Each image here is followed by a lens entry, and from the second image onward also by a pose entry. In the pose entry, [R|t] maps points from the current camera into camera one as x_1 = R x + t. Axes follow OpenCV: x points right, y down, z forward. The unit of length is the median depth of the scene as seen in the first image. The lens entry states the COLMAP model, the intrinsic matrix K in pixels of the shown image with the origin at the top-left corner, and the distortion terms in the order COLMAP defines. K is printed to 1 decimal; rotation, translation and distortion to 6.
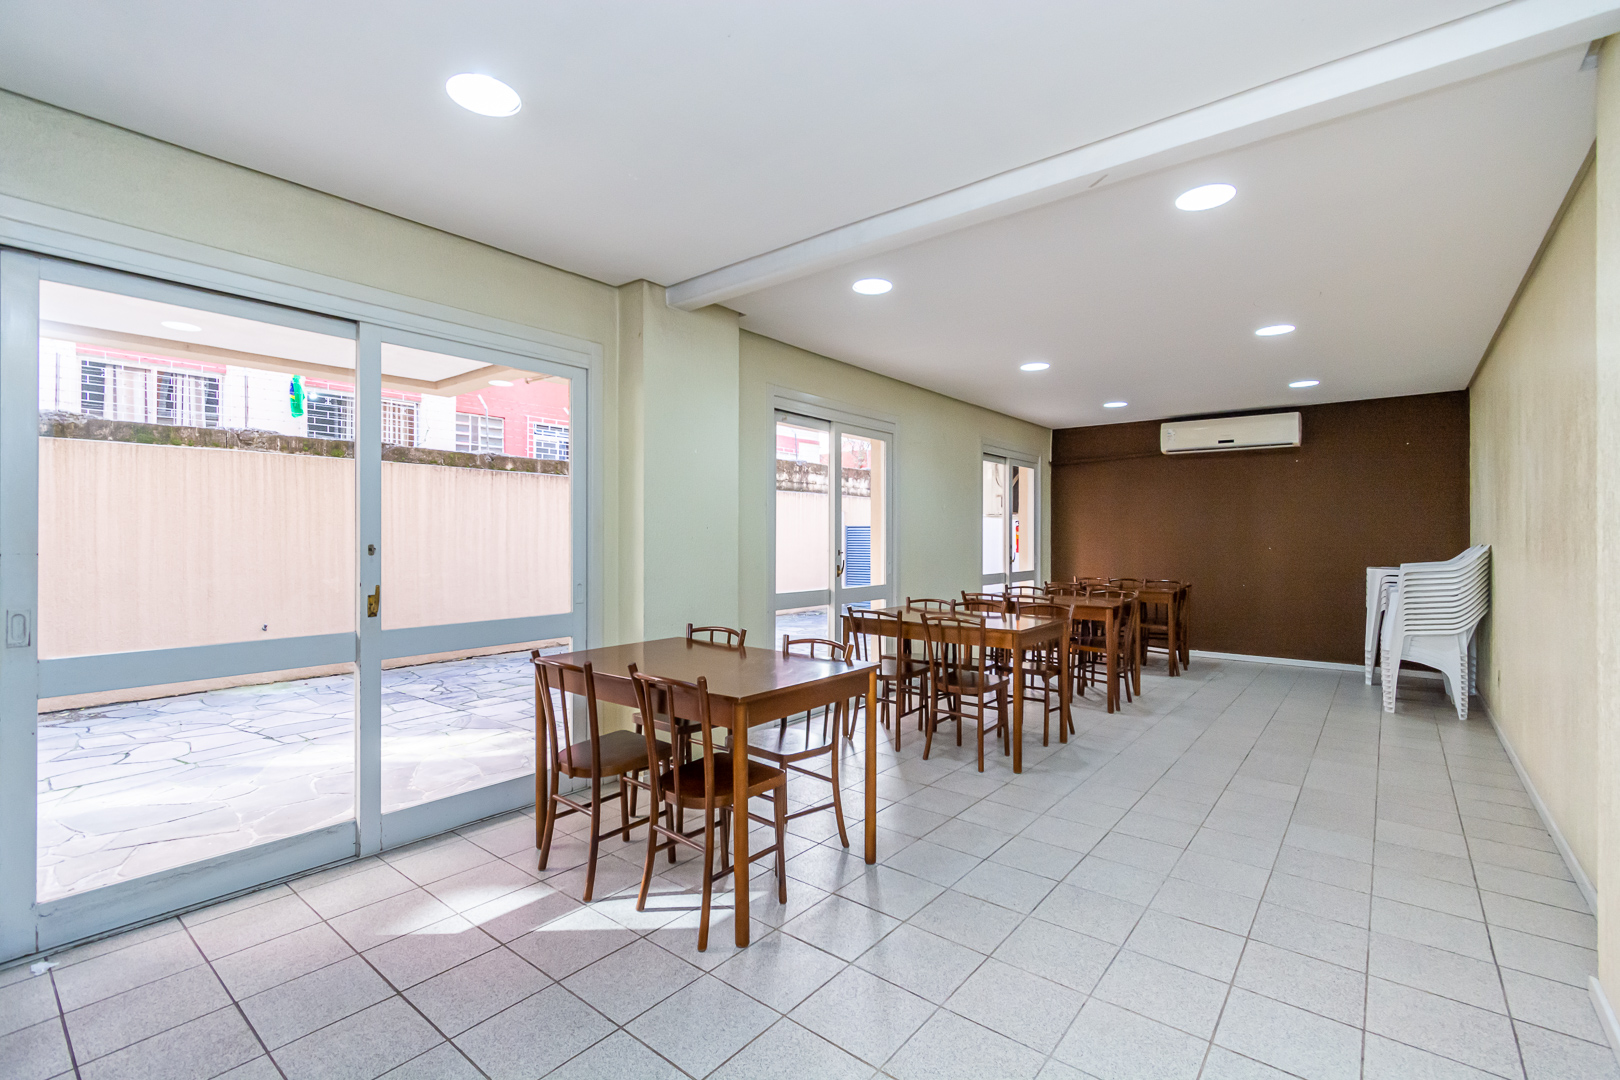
lens RADIAL K [[721.7, 0, 812.0], [0, 721.7, 536.5], [0, 0, 1]] dist [0.000840, -0.001678]
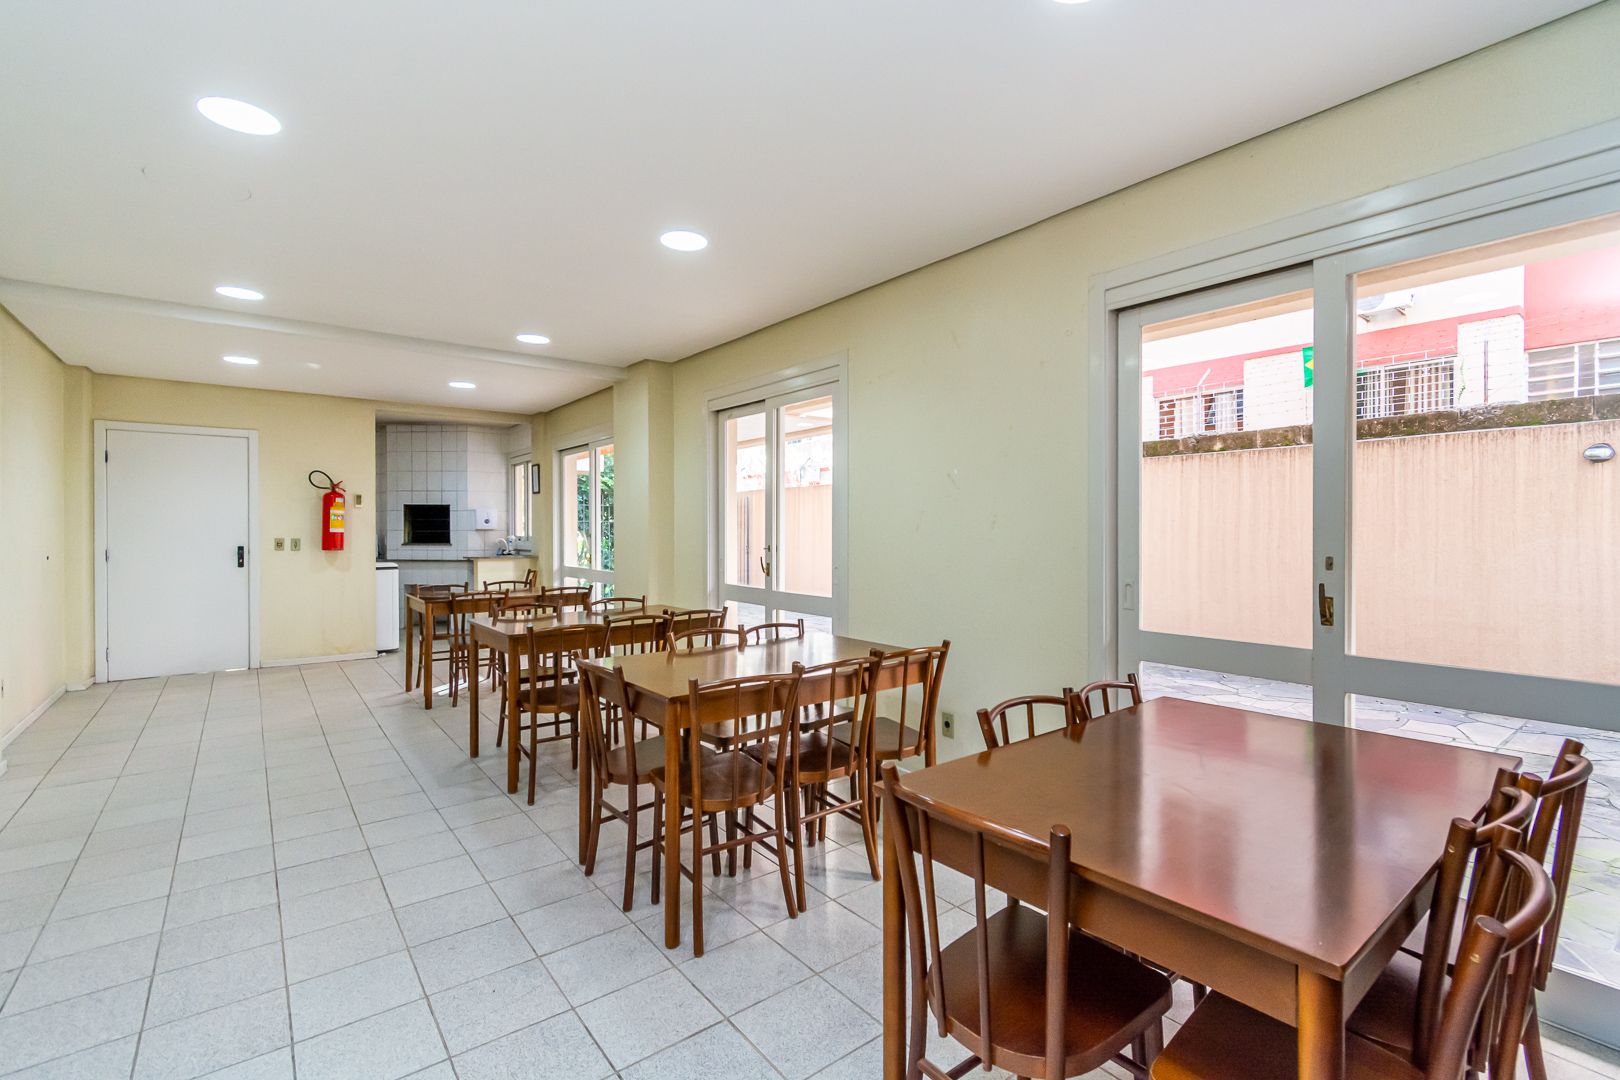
lens RADIAL K [[721.7, 0, 813.6], [0, 721.7, 530.8], [0, 0, 1]] dist [0.000840, -0.001678]
pose [[-0.219939, 0.007335, -0.975486, 0.513059], [-0.002294, 0.999965, 0.008036, -0.004201], [0.975511, 0.004005, -0.219915, 0.734484]]
